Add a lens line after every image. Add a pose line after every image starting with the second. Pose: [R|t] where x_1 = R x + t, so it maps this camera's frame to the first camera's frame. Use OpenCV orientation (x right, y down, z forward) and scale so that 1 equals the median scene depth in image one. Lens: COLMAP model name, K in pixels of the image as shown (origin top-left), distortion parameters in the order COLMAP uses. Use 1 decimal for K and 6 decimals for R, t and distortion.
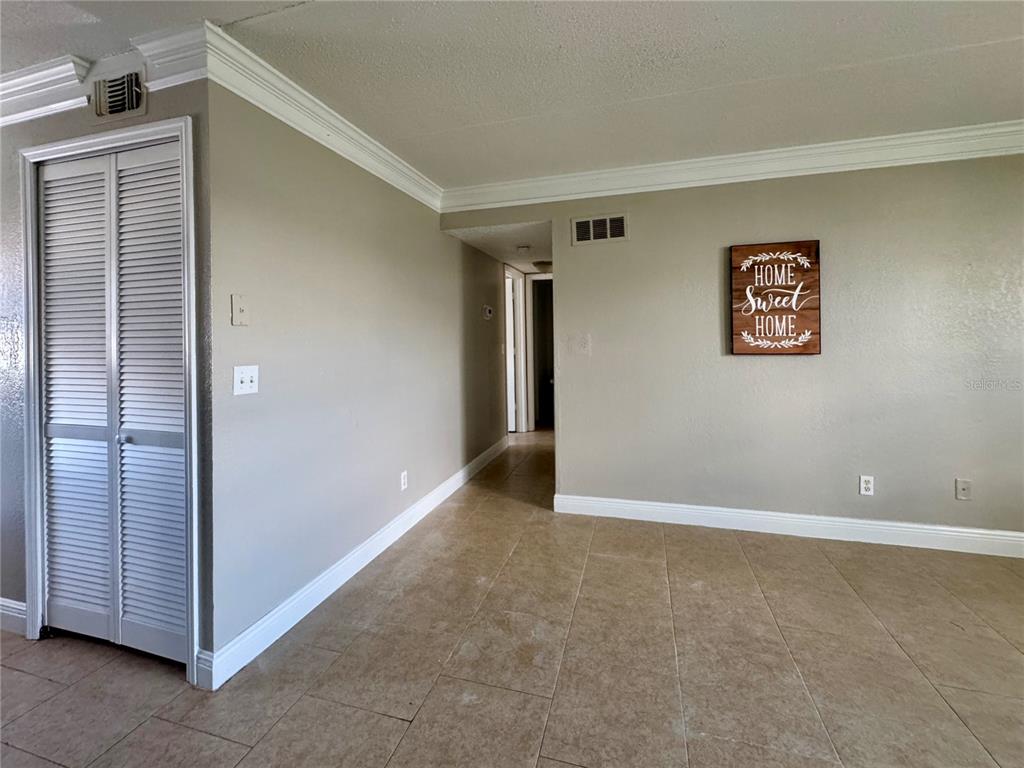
lens RADIAL K [[456.2, 0, 508.1], [0, 456.2, 338.0], [0, 0, 1]] dist [-0.000701, 0.000836]
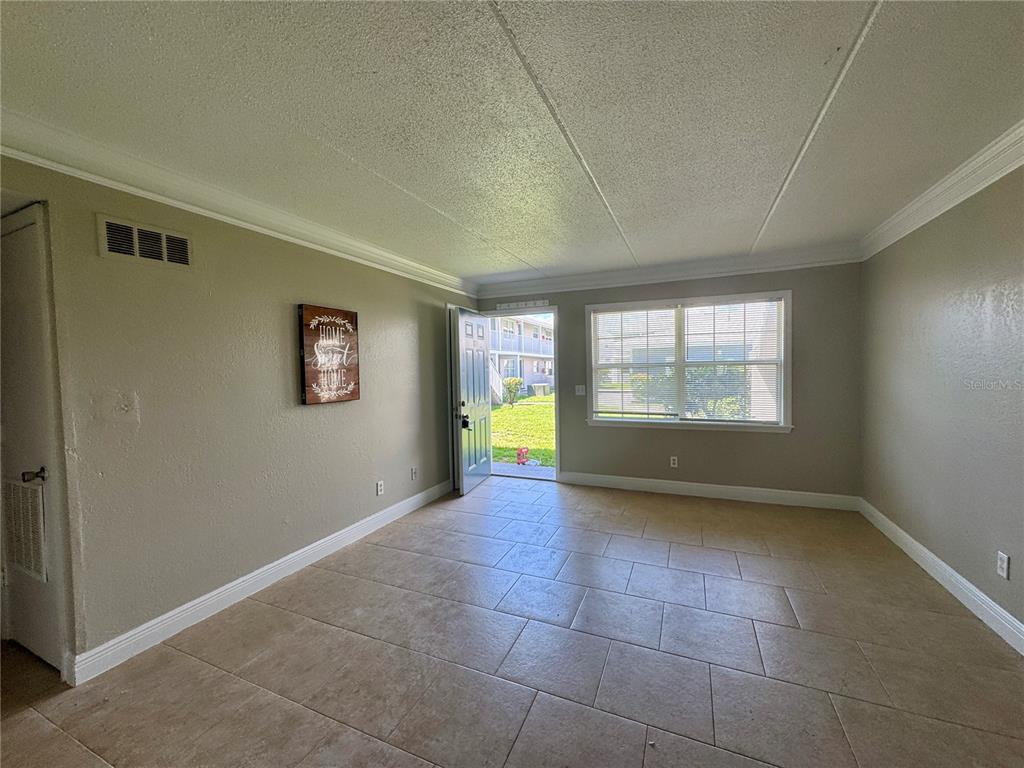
lens RADIAL K [[407.4, 0, 515.7], [0, 407.4, 382.8], [0, 0, 1]] dist [-0.000614, -0.000030]
pose [[0.108110, -0.025950, 0.993800, -0.426947], [0.014559, 0.999593, 0.024517, -0.034018], [-0.994032, 0.011818, 0.108444, 0.413298]]
